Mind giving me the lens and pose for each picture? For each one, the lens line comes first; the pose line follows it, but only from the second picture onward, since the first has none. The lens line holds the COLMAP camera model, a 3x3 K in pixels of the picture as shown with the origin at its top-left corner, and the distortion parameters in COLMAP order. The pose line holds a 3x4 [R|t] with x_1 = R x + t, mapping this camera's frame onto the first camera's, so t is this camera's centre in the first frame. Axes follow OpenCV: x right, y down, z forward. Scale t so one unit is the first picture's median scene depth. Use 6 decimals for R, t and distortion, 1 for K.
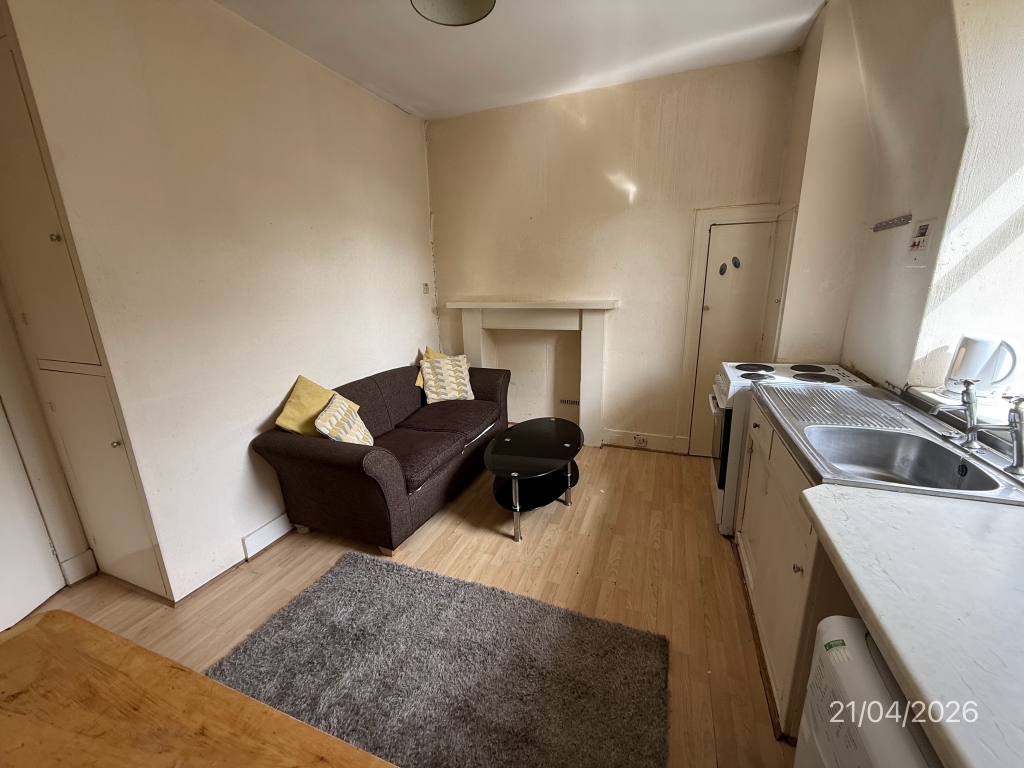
lens RADIAL K [[405.7, 0, 512.0], [0, 405.7, 384.0], [0, 0, 1]] dist [-0.001072, -0.000380]
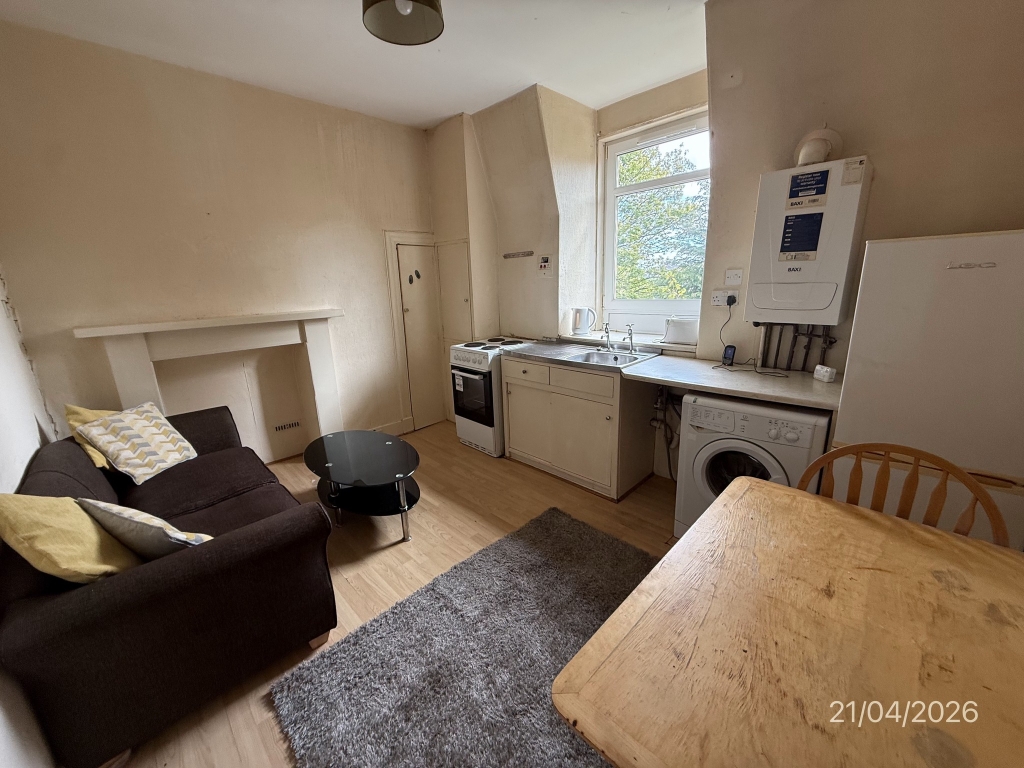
lens RADIAL K [[405.7, 0, 512.0], [0, 405.7, 384.0], [0, 0, 1]] dist [-0.001072, -0.000380]
pose [[0.403989, -0.216325, 0.888817, -0.575933], [0.248576, 0.961035, 0.120917, -0.039828], [-0.880342, 0.172090, 0.442021, 0.206584]]
